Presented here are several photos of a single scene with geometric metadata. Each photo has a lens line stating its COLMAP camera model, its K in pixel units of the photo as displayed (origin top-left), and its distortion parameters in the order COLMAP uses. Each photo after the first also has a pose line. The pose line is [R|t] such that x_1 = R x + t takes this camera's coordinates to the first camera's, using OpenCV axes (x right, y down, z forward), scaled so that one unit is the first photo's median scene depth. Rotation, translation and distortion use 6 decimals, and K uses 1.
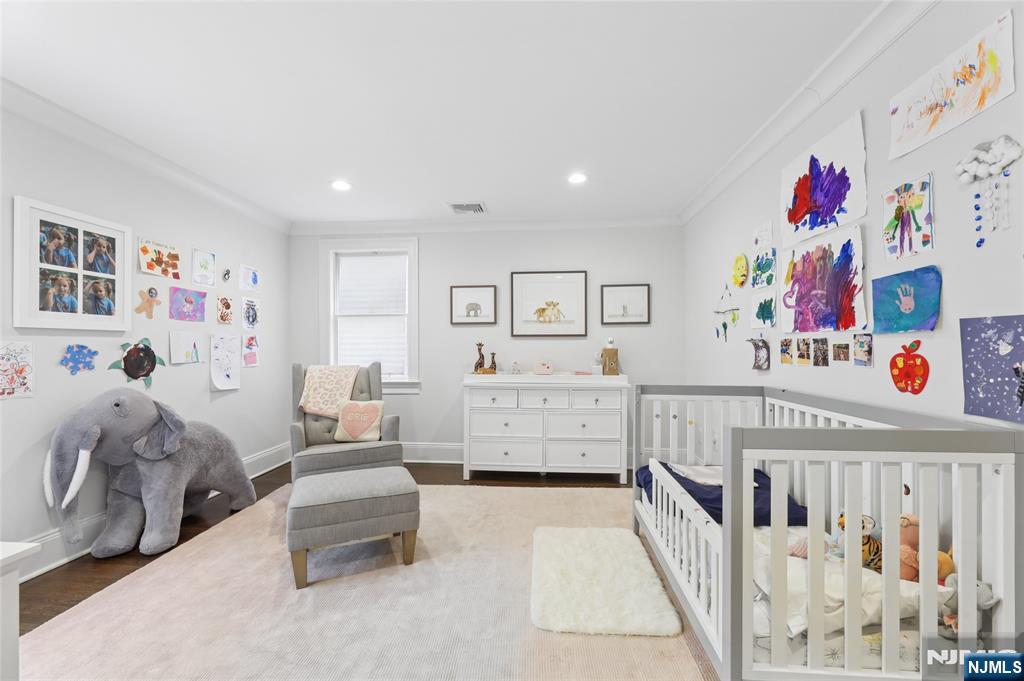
lens RADIAL K [[418.3, 0, 512.7], [0, 418.3, 341.9], [0, 0, 1]] dist [-0.002624, -0.000303]
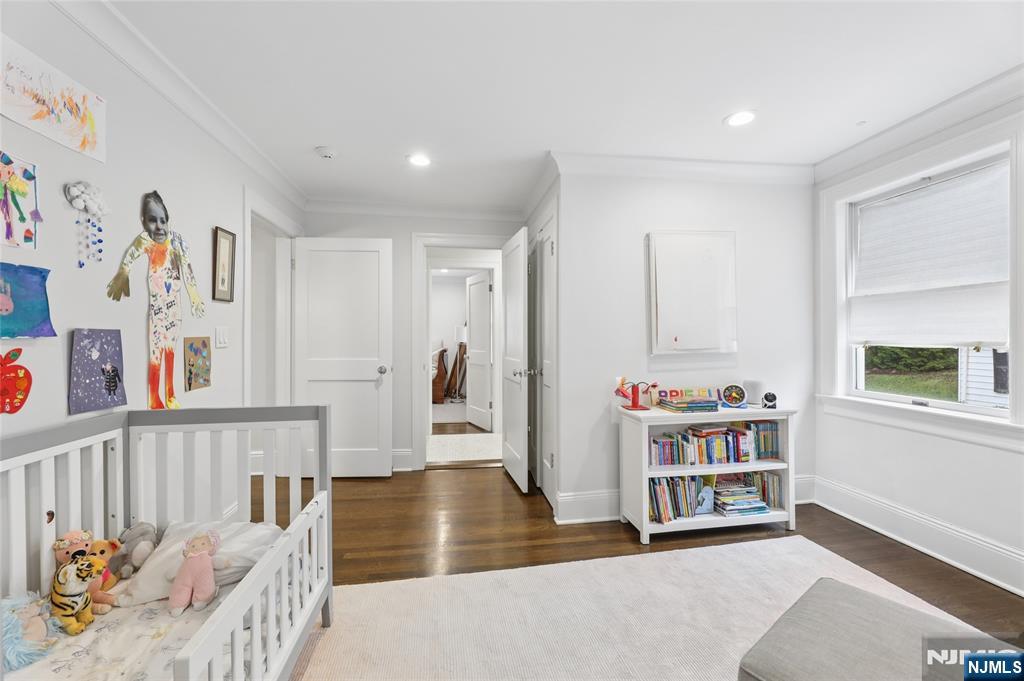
lens RADIAL K [[418.3, 0, 512.7], [0, 418.3, 341.5], [0, 0, 1]] dist [-0.002624, -0.000303]
pose [[-0.975036, 0.003495, -0.222019, 0.183199], [0.004479, 0.999982, -0.003925, -0.010874], [0.222001, -0.004822, -0.975035, 2.159366]]
